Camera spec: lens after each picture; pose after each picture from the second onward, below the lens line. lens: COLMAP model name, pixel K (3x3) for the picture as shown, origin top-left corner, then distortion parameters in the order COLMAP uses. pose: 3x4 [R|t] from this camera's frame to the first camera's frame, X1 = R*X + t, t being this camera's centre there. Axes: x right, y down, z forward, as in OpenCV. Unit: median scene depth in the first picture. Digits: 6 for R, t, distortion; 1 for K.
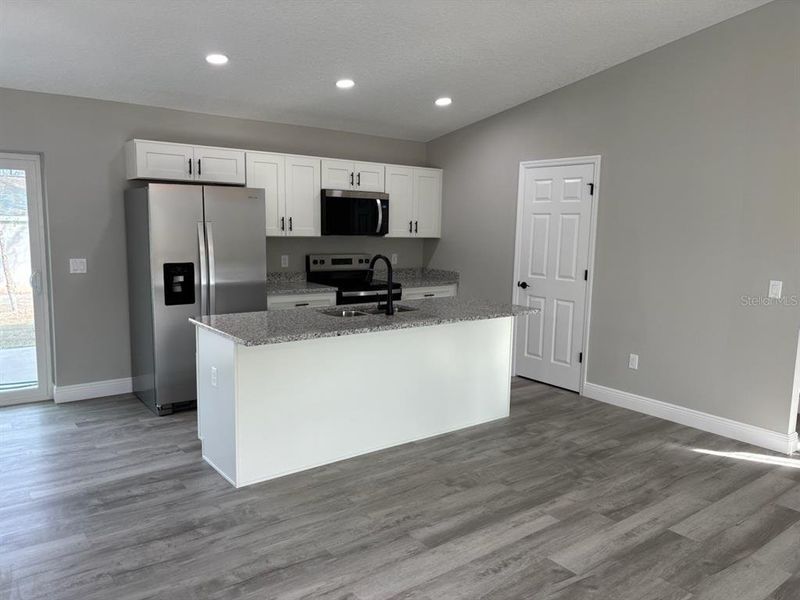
lens RADIAL K [[602.0, 0, 400.5], [0, 602.0, 307.2], [0, 0, 1]] dist [0.049822, -0.048438]
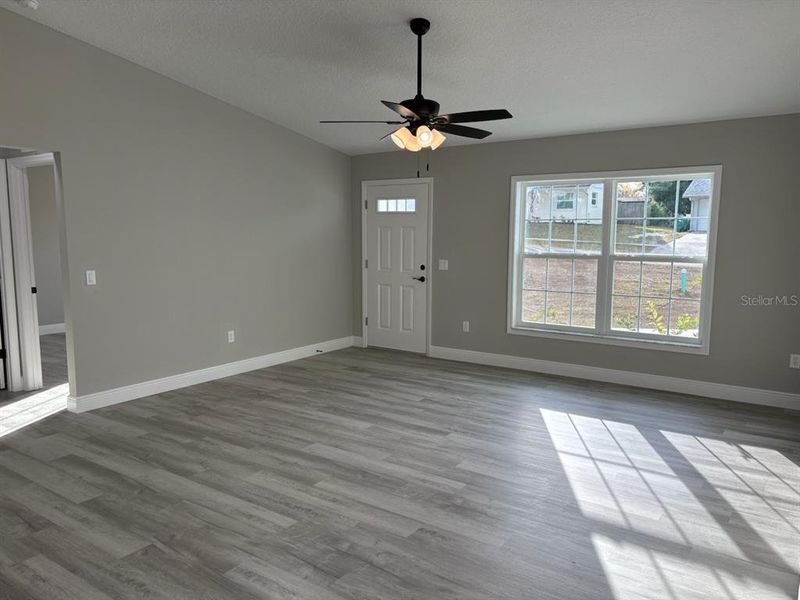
lens RADIAL K [[602.0, 0, 398.1], [0, 602.0, 297.2], [0, 0, 1]] dist [0.049822, -0.048438]
pose [[-0.300407, -0.125209, 0.945557, -0.462435], [0.117080, 0.979009, 0.166835, -0.071353], [-0.946598, 0.160824, -0.279442, 0.455815]]
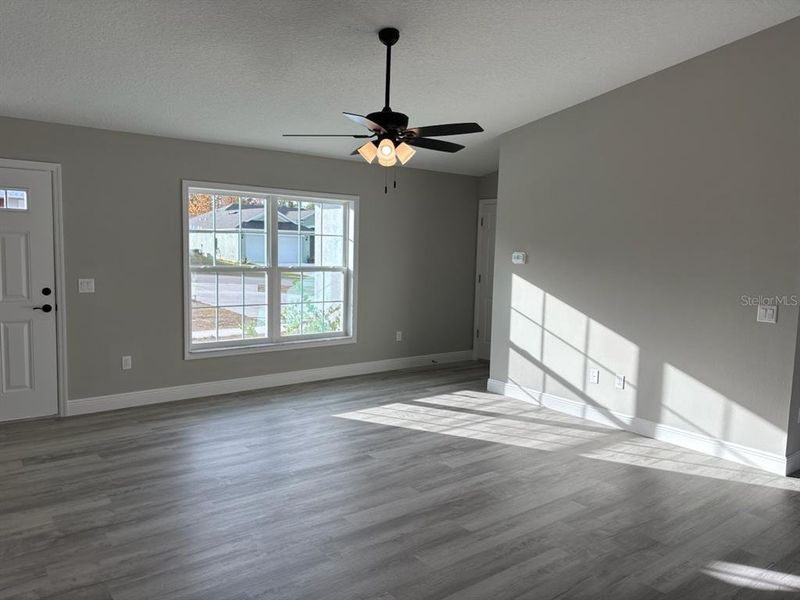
lens RADIAL K [[602.0, 0, 402.2], [0, 602.0, 303.2], [0, 0, 1]] dist [0.049822, -0.048438]
pose [[-0.999264, -0.038236, -0.002977, 0.340045], [-0.037909, 0.972971, 0.227794, -0.128265], [-0.005813, 0.227739, -0.973705, 0.984373]]
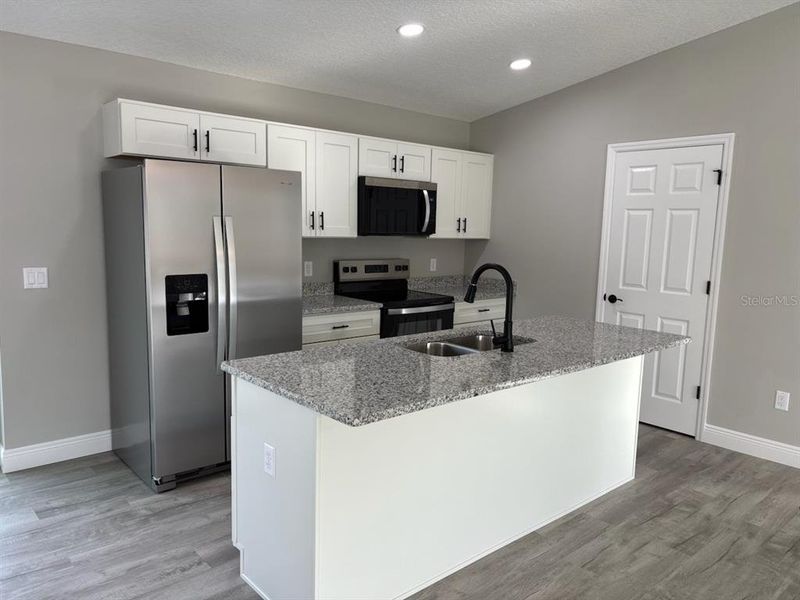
lens RADIAL K [[602.0, 0, 398.0], [0, 602.0, 305.6], [0, 0, 1]] dist [0.049822, -0.048438]
pose [[0.997604, -0.004500, 0.069032, -0.164098], [0.004696, 0.999985, -0.002679, -0.032802], [-0.069019, 0.002997, 0.997611, 0.273669]]
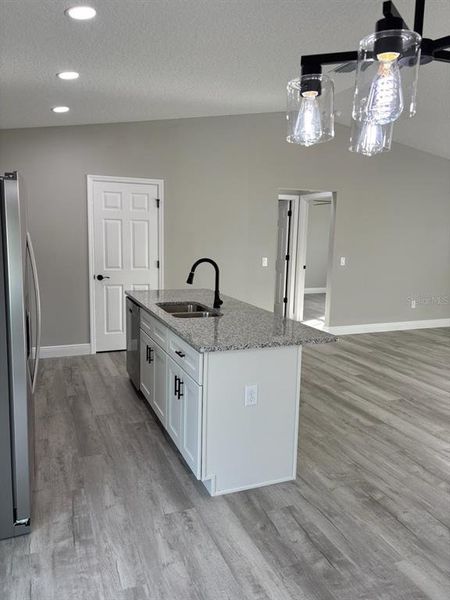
lens RADIAL K [[451.5, 0, 220.4], [0, 451.5, 297.1], [0, 0, 1]] dist [0.049822, -0.048438]
pose [[0.270288, -0.153466, 0.950470, -0.748148], [0.118257, 0.985031, 0.125417, -0.103120], [-0.955489, 0.078501, 0.284391, 0.630233]]
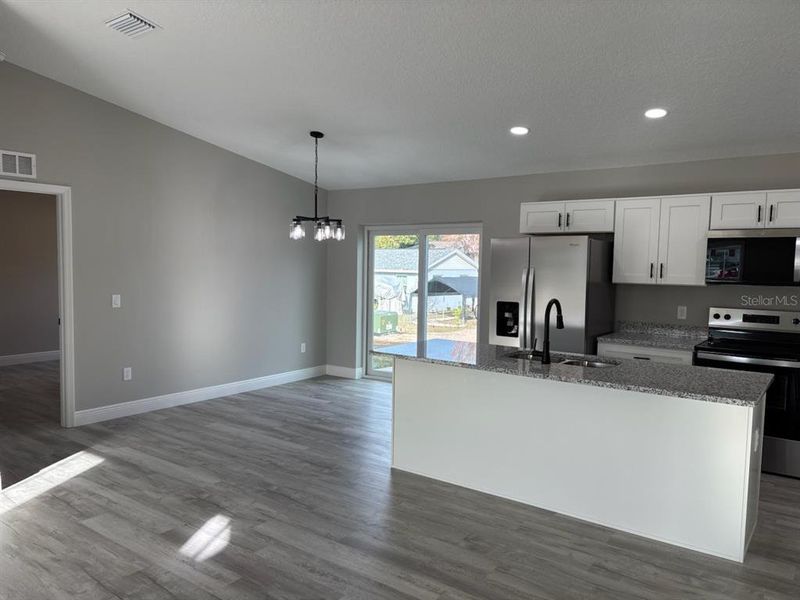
lens RADIAL K [[602.0, 0, 392.4], [0, 602.0, 305.6], [0, 0, 1]] dist [0.049822, -0.048438]
pose [[0.269124, 0.052765, -0.961659, 0.698703], [-0.143095, 0.989606, 0.014252, -0.047314], [0.952416, 0.133772, 0.273877, 0.433364]]
